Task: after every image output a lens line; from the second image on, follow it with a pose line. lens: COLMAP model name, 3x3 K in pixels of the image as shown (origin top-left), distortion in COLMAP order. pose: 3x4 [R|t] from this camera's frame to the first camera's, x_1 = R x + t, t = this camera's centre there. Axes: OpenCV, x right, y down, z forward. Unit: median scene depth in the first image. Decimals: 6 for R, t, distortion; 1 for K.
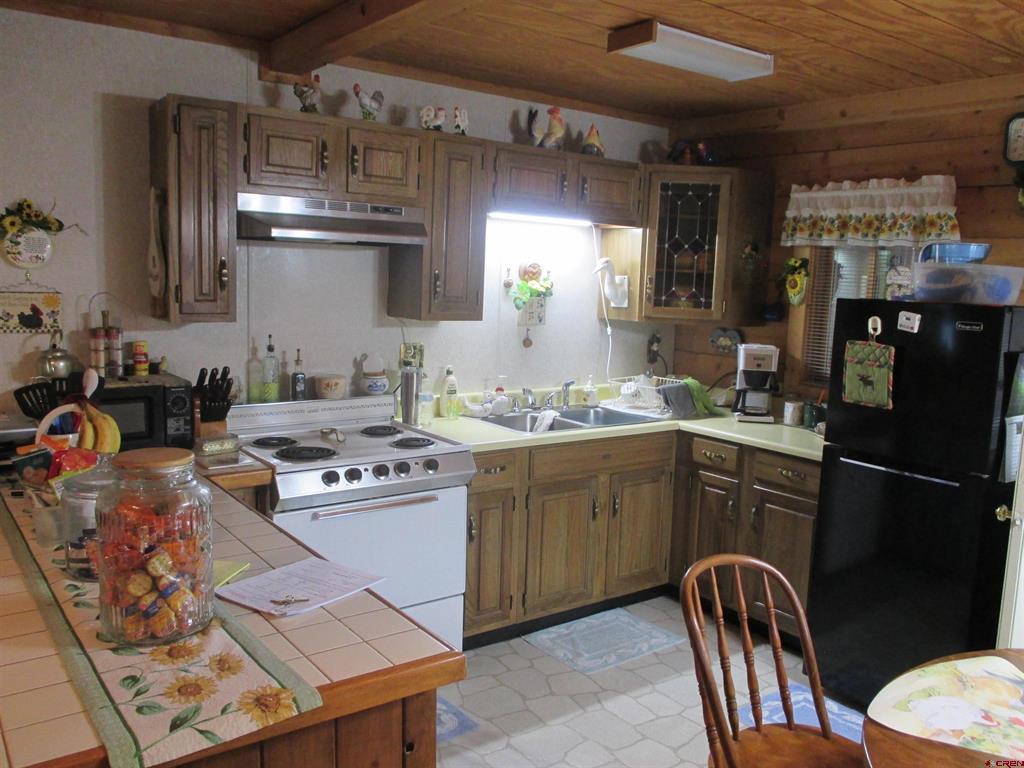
lens RADIAL K [[858.1, 0, 513.3], [0, 858.1, 383.7], [0, 0, 1]] dist [-0.019497, -0.000587]
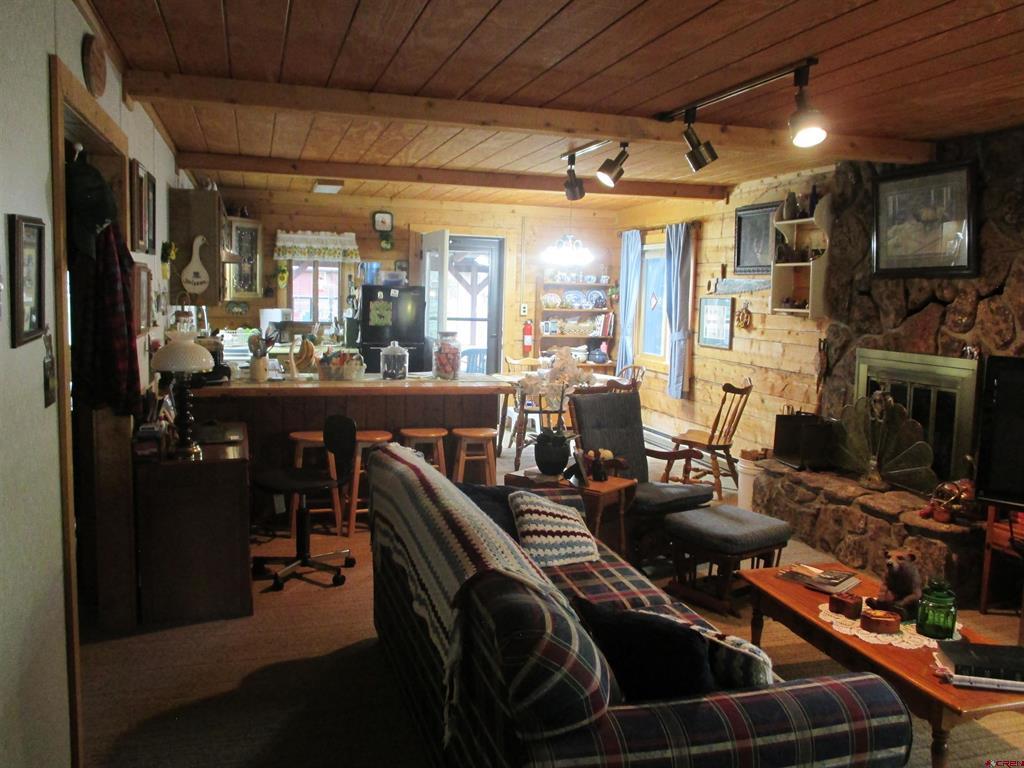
lens RADIAL K [[858.1, 0, 511.0], [0, 858.1, 381.5], [0, 0, 1]] dist [-0.019497, -0.000587]
pose [[0.351907, -0.129051, 0.927096, -1.521121], [0.106438, 0.989543, 0.097342, -0.014757], [-0.929964, 0.064423, 0.361963, -0.250468]]
